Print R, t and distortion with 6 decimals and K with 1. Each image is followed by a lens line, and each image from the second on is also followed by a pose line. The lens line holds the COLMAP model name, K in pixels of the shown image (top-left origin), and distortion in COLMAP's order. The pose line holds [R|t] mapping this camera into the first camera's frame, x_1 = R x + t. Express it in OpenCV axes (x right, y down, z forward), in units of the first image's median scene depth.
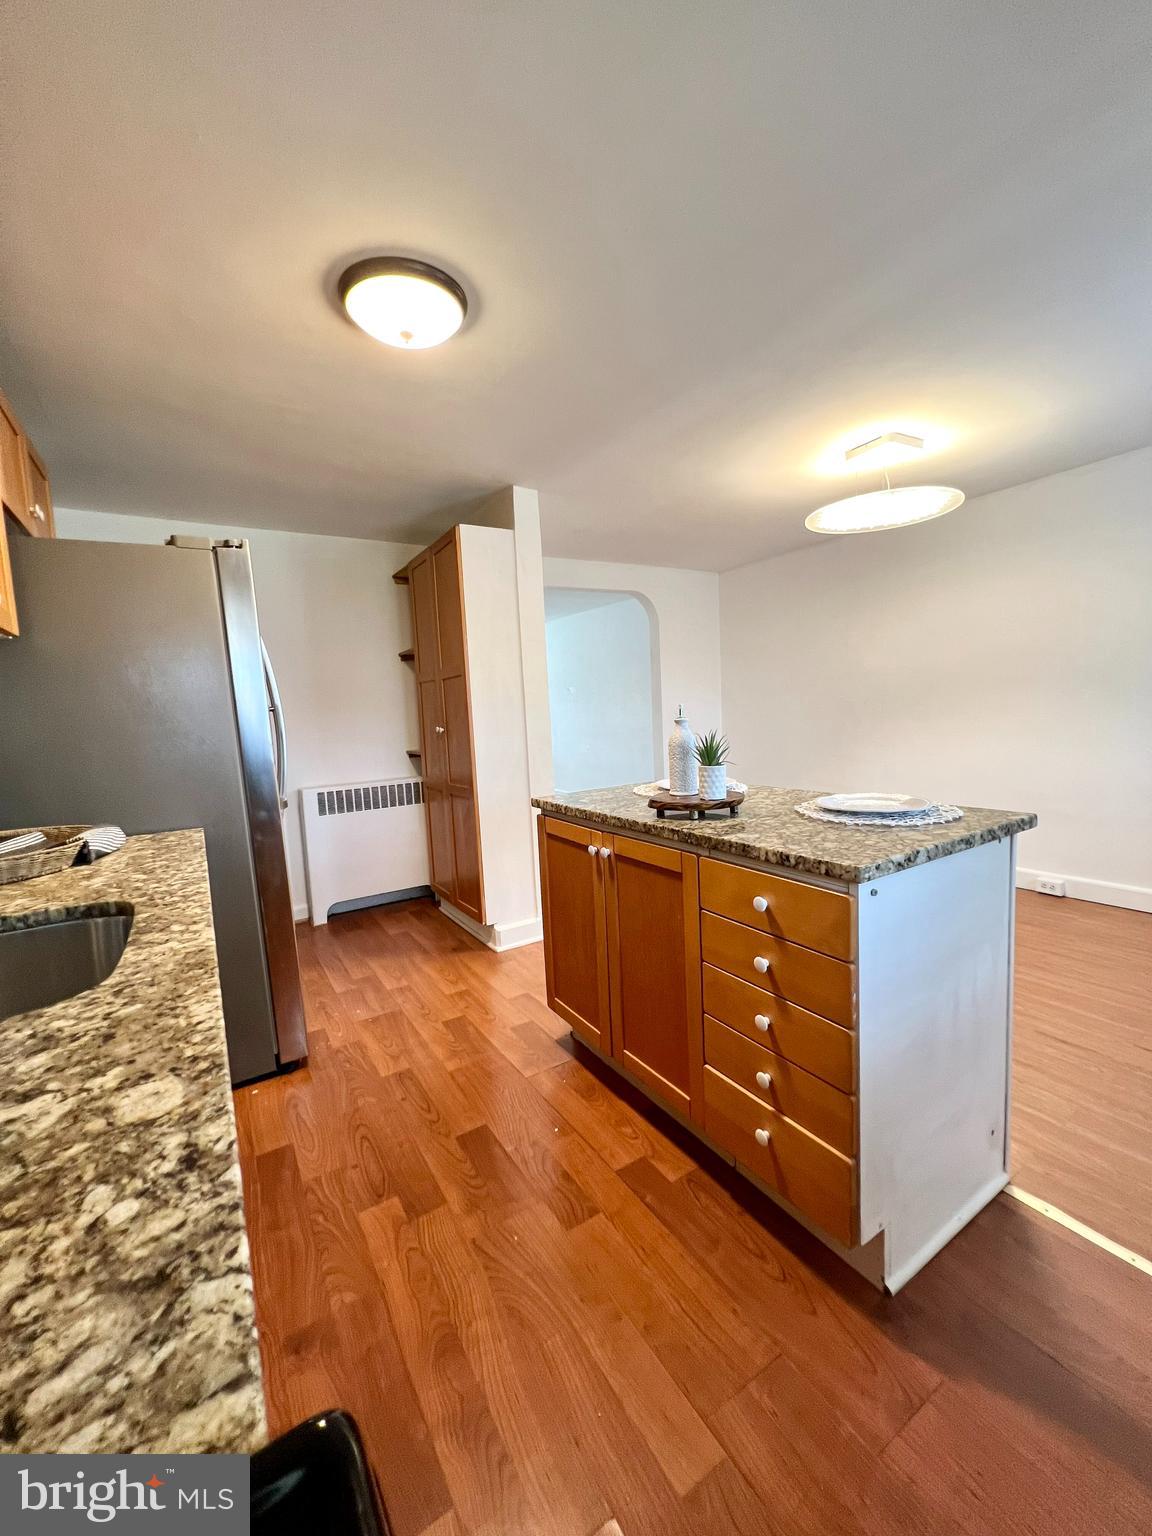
lens RADIAL K [[611.4, 0, 580.6], [0, 611.4, 768.5], [0, 0, 1]] dist [-0.001826, 0.000558]
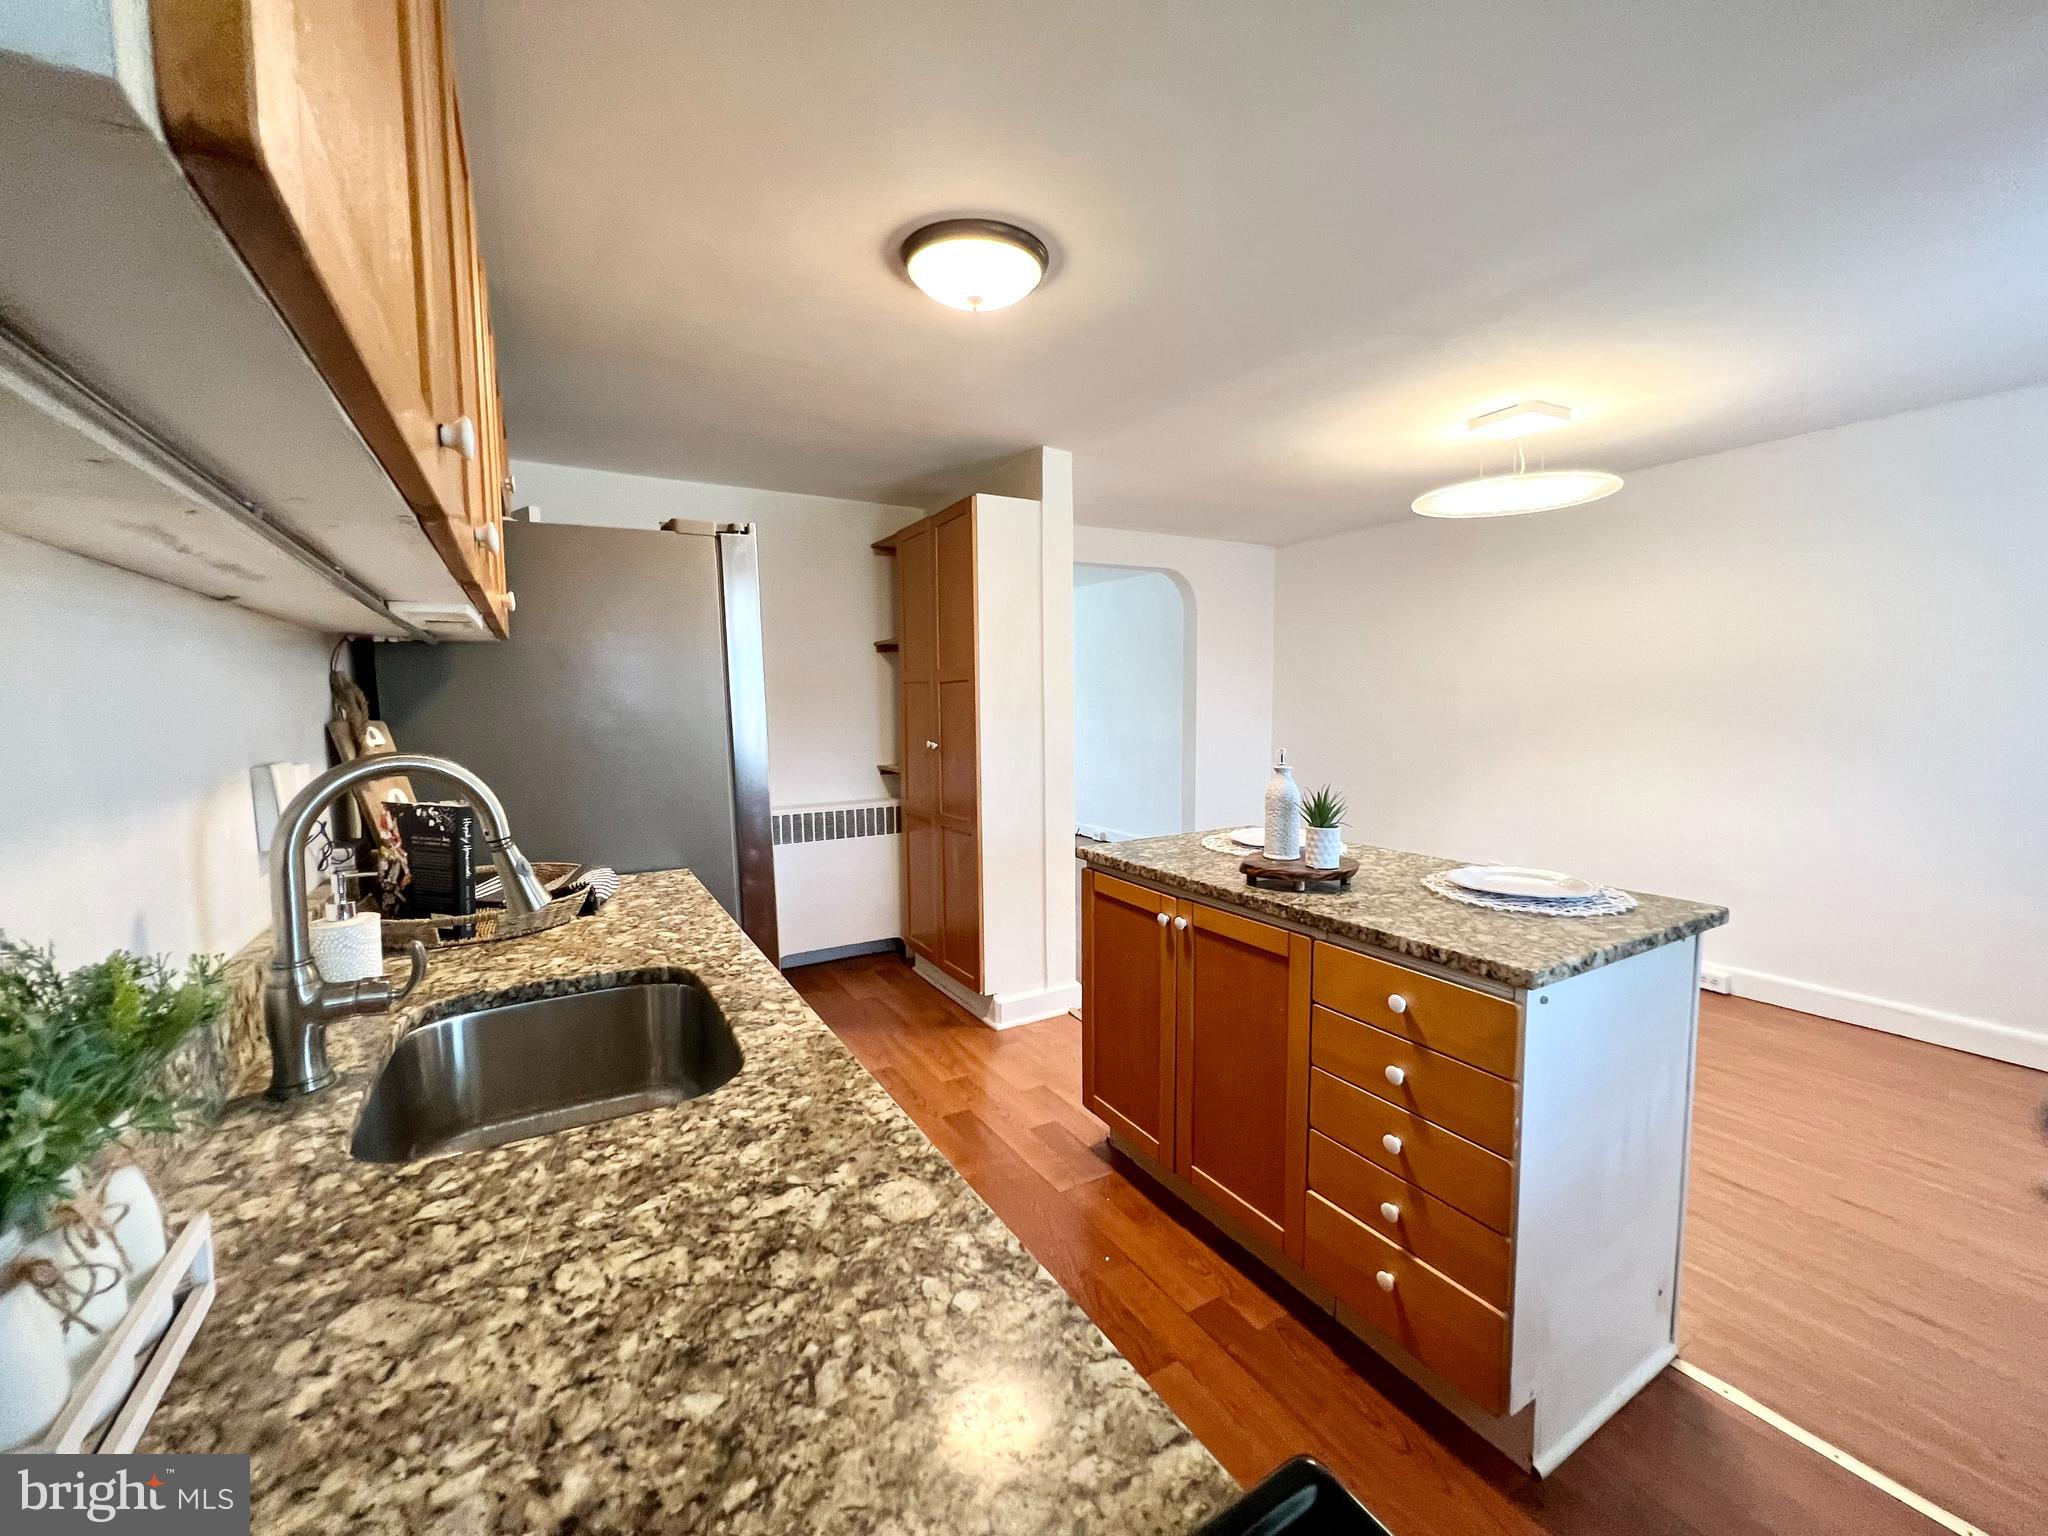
lens RADIAL K [[820.0, 0, 1020.8], [0, 820.0, 766.4], [0, 0, 1]] dist [-0.004201, 0.001146]
pose [[0.998645, 0.041469, -0.031438, -0.168390], [-0.041836, 0.999063, -0.011125, -0.059430], [0.030947, 0.012425, 0.999444, -0.127199]]
